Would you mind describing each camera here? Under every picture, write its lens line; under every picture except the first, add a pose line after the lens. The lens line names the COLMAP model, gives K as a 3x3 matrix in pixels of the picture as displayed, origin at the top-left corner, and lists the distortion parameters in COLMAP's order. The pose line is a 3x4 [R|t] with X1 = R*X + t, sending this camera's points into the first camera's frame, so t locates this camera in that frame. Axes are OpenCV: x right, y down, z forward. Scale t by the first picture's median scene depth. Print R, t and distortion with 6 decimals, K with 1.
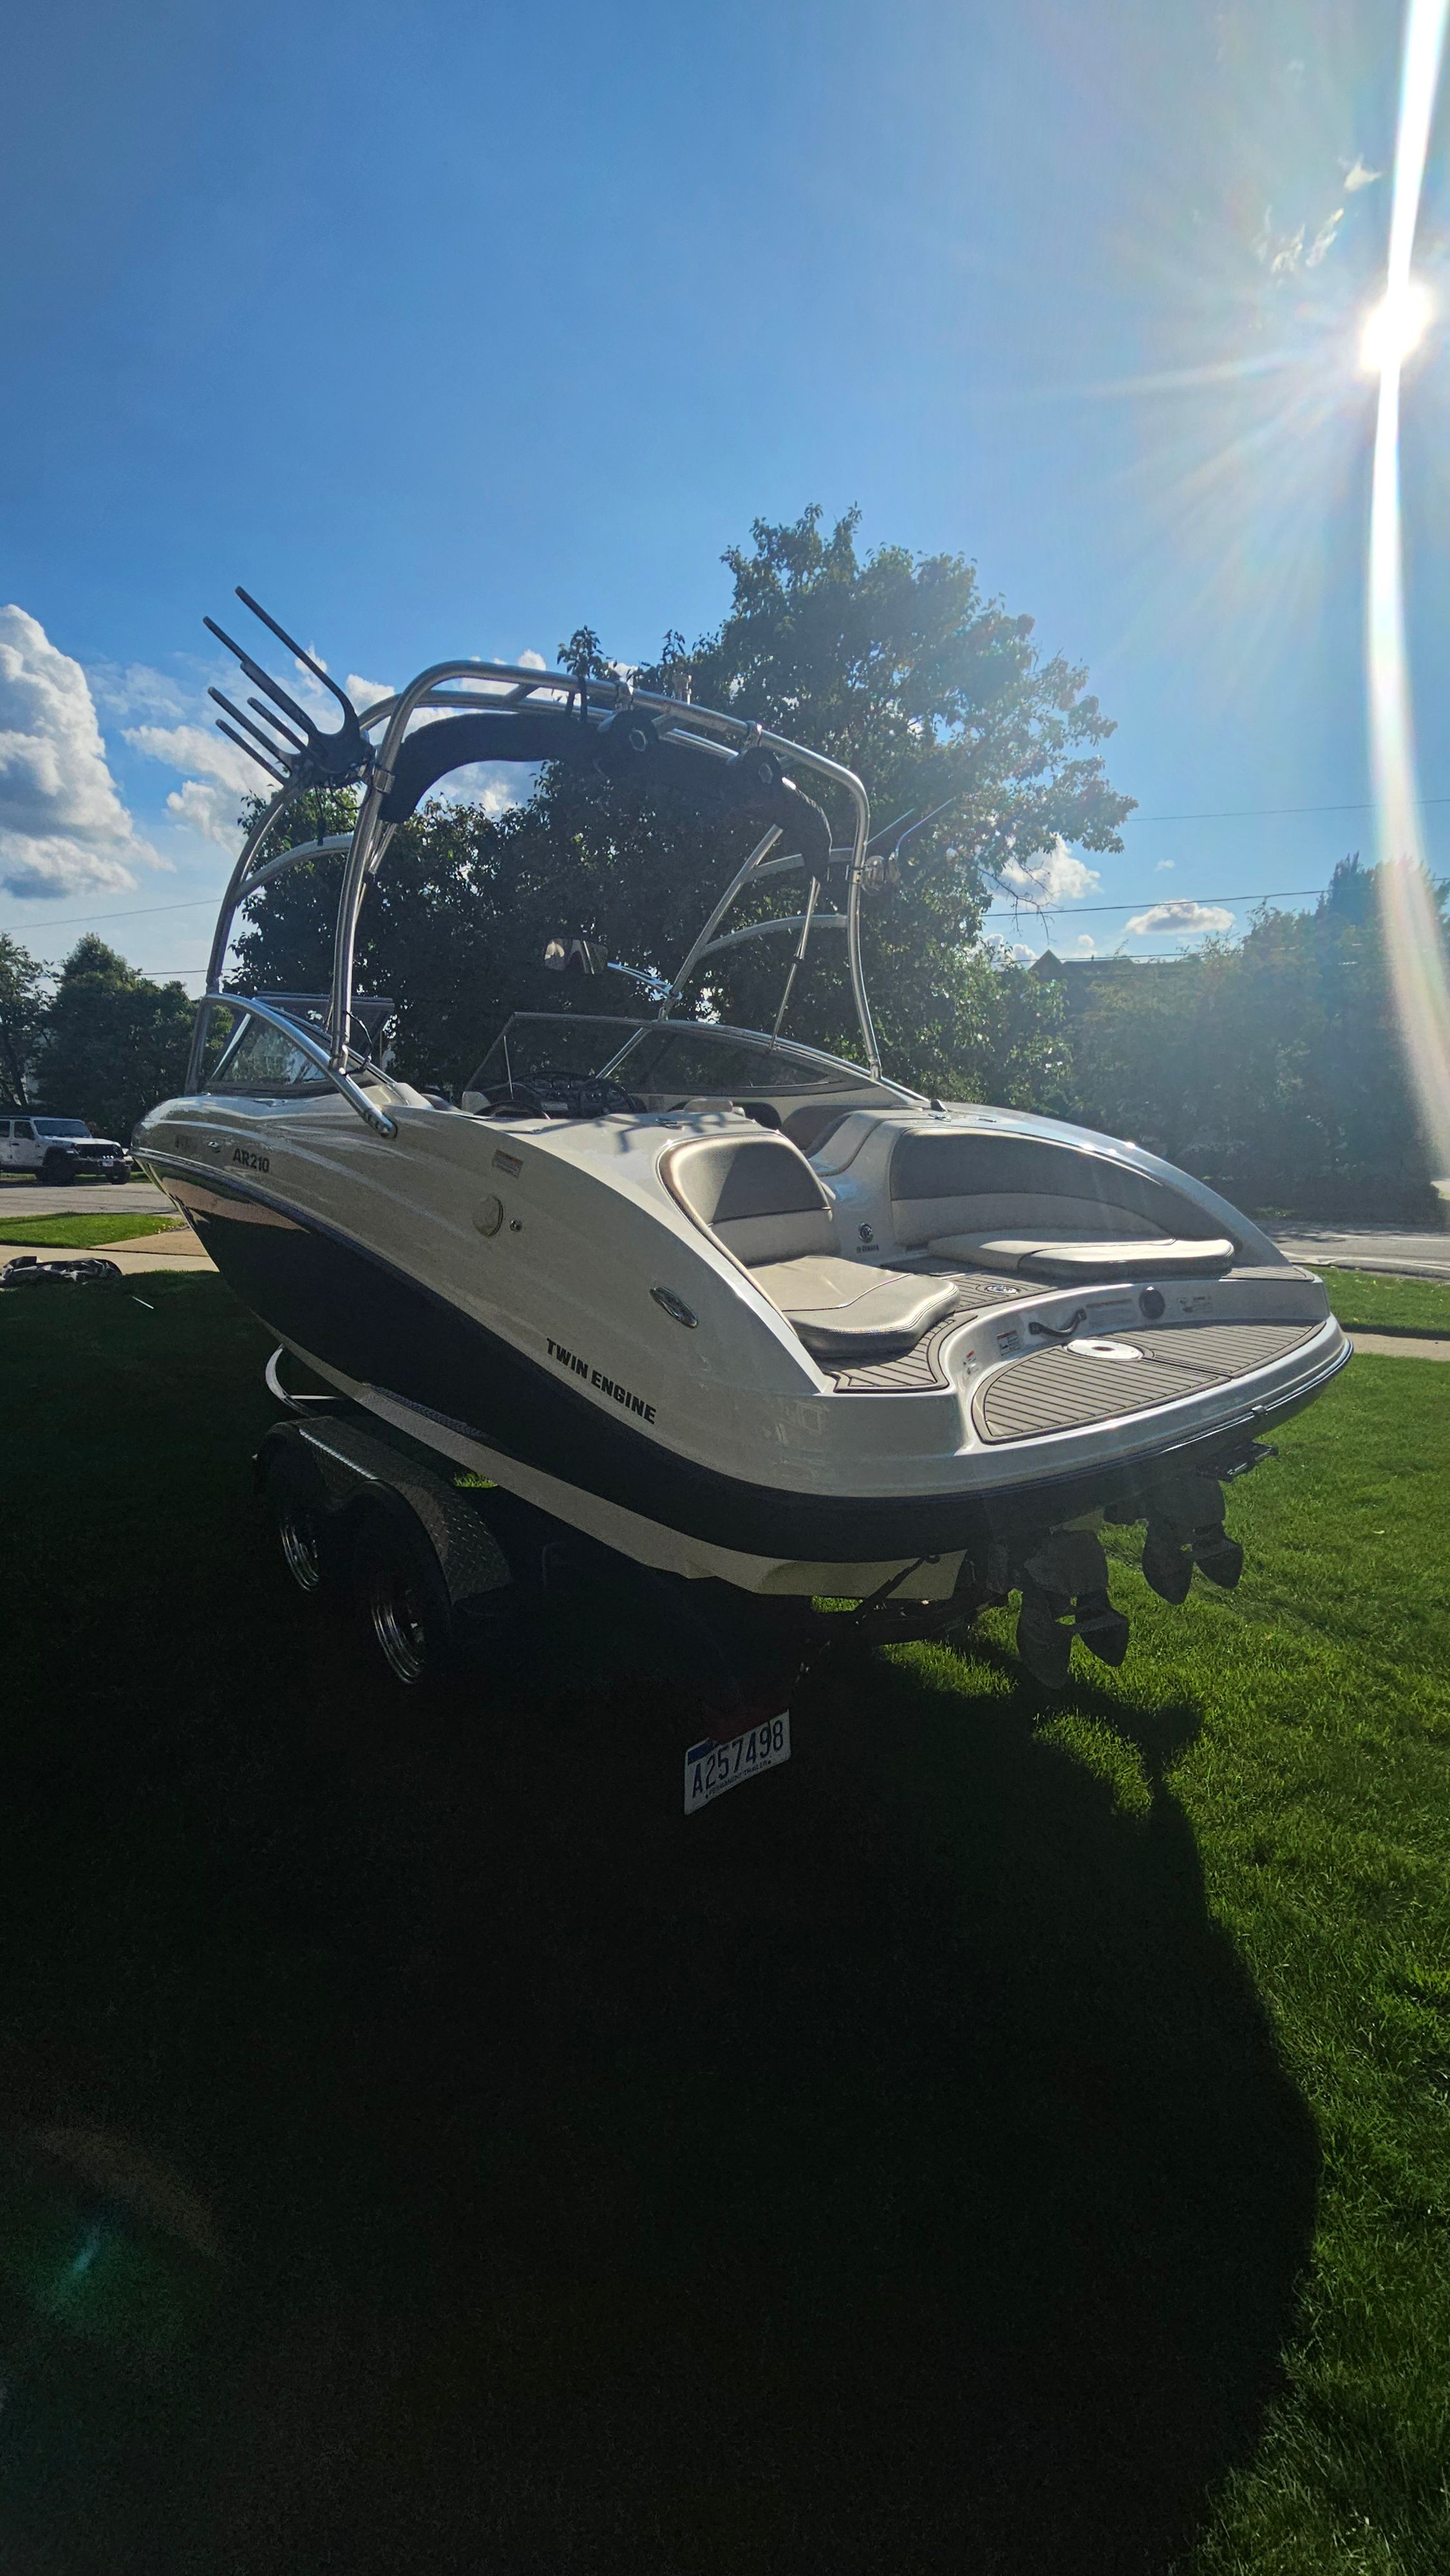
lens RADIAL K [[1061.3, 0, 739.9], [0, 1061.3, 1302.0], [0, 0, 1]] dist [0.000429, -0.000203]
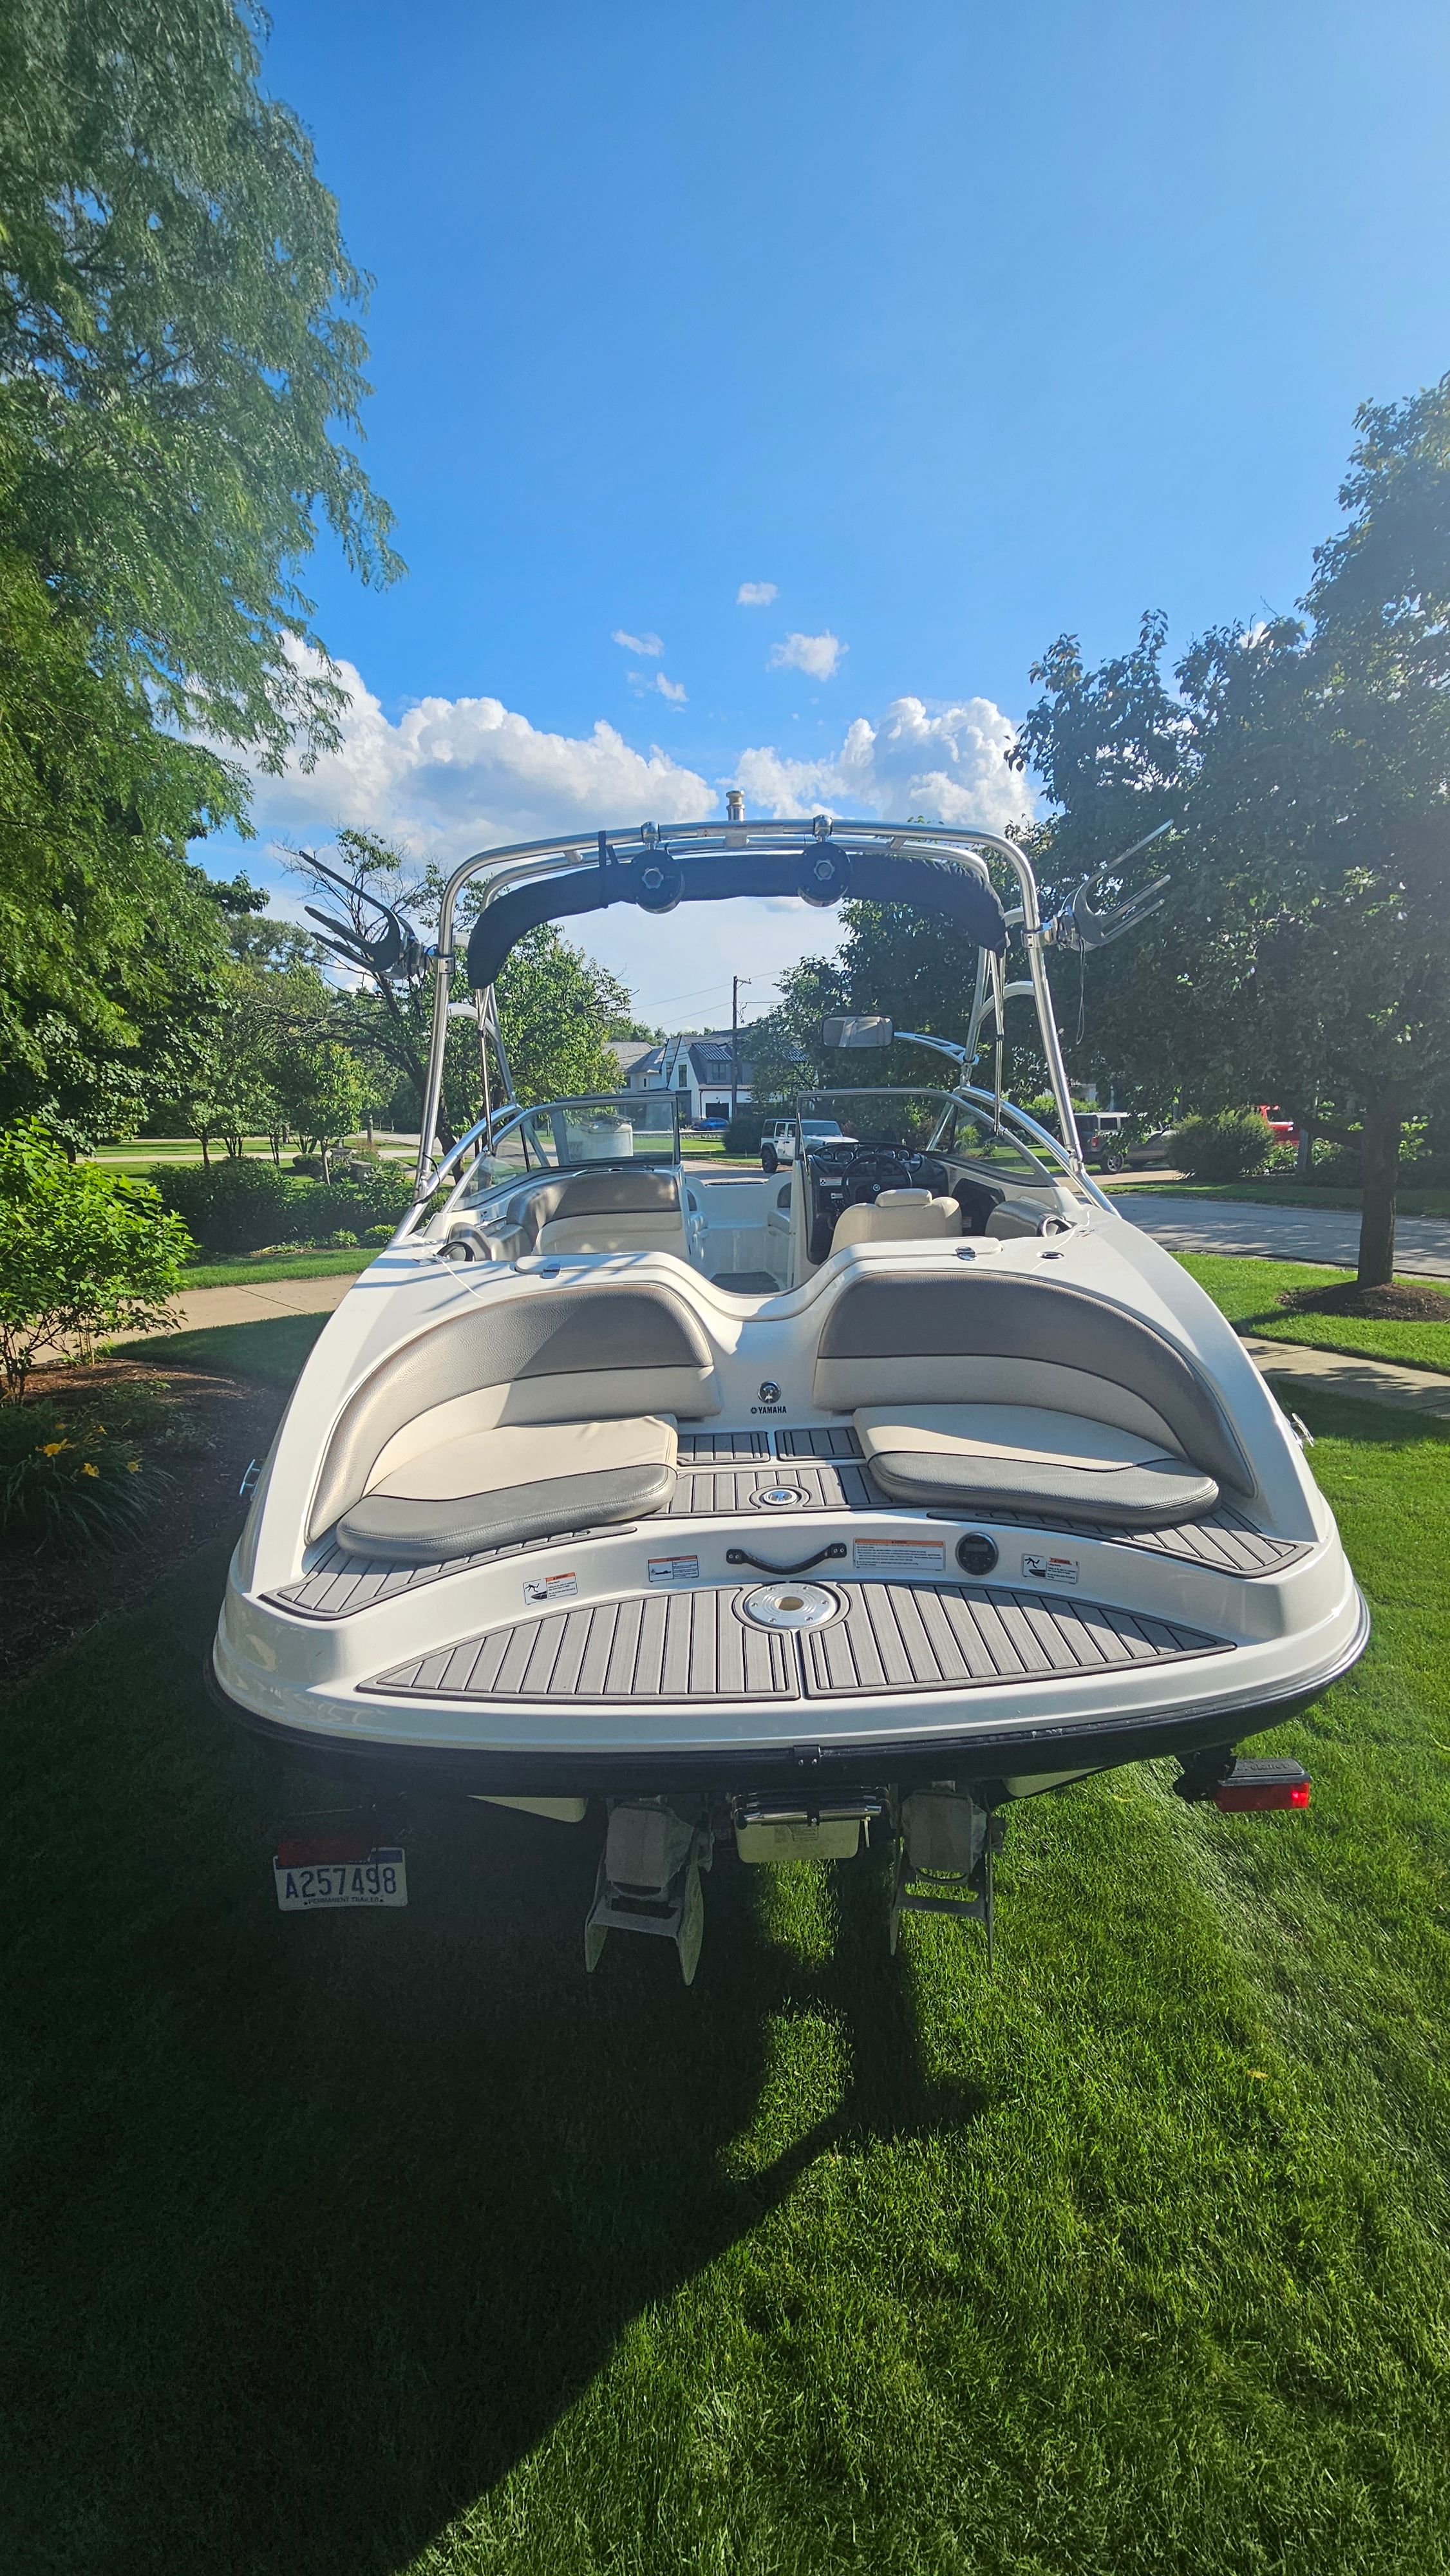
lens RADIAL K [[1043.5, 0, 735.3], [0, 1043.5, 1302.5], [0, 0, 1]] dist [-0.003067, -0.000806]
pose [[0.758161, 0.096545, -0.644881, 0.910854], [-0.082348, 0.995237, 0.052183, -0.253120], [0.646847, 0.013541, 0.762500, 0.410159]]
